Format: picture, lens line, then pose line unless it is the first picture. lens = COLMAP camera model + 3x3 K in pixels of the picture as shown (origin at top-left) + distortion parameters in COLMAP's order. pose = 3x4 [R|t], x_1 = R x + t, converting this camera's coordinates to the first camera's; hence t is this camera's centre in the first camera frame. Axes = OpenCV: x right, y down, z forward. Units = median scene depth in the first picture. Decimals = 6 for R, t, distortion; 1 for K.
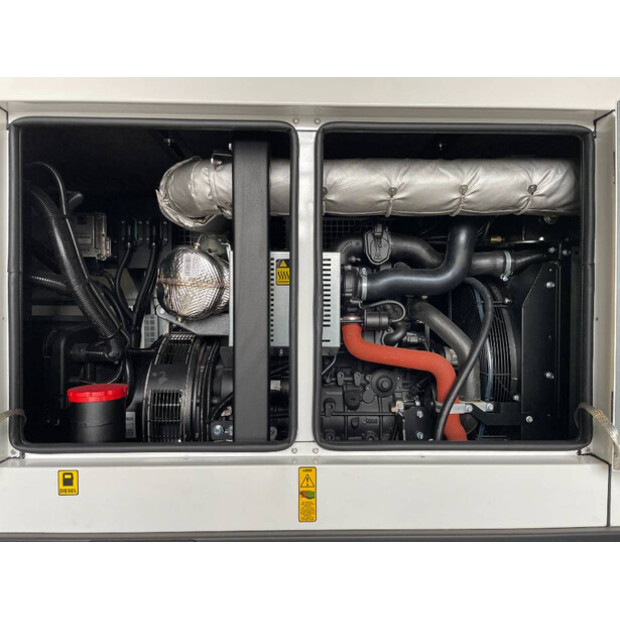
lens RADIAL K [[478.1, 0, 310.0], [0, 478.1, 310.0], [0, 0, 1]] dist [0.103918, -0.136711]
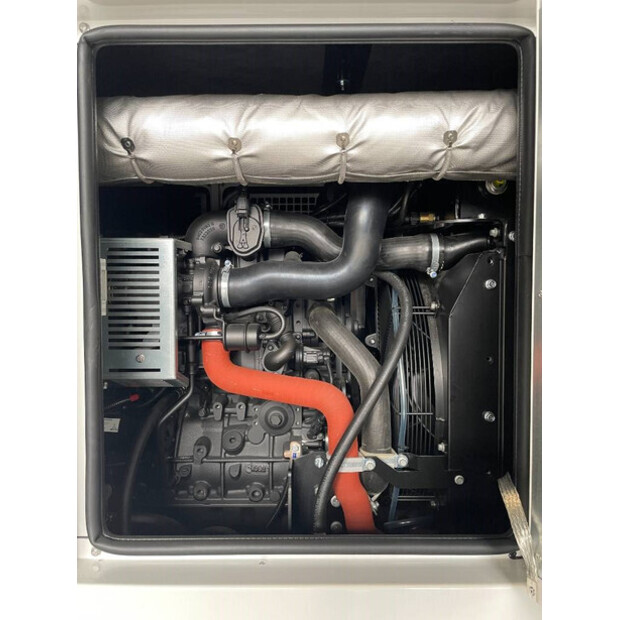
lens RADIAL K [[478.1, 0, 310.0], [0, 478.1, 310.0], [0, 0, 1]] dist [0.103918, -0.136711]
pose [[0.999108, -0.005535, -0.041865, 0.266303], [0.006881, 0.999462, 0.032072, -0.038226], [0.041665, -0.032331, 0.998608, 0.308375]]
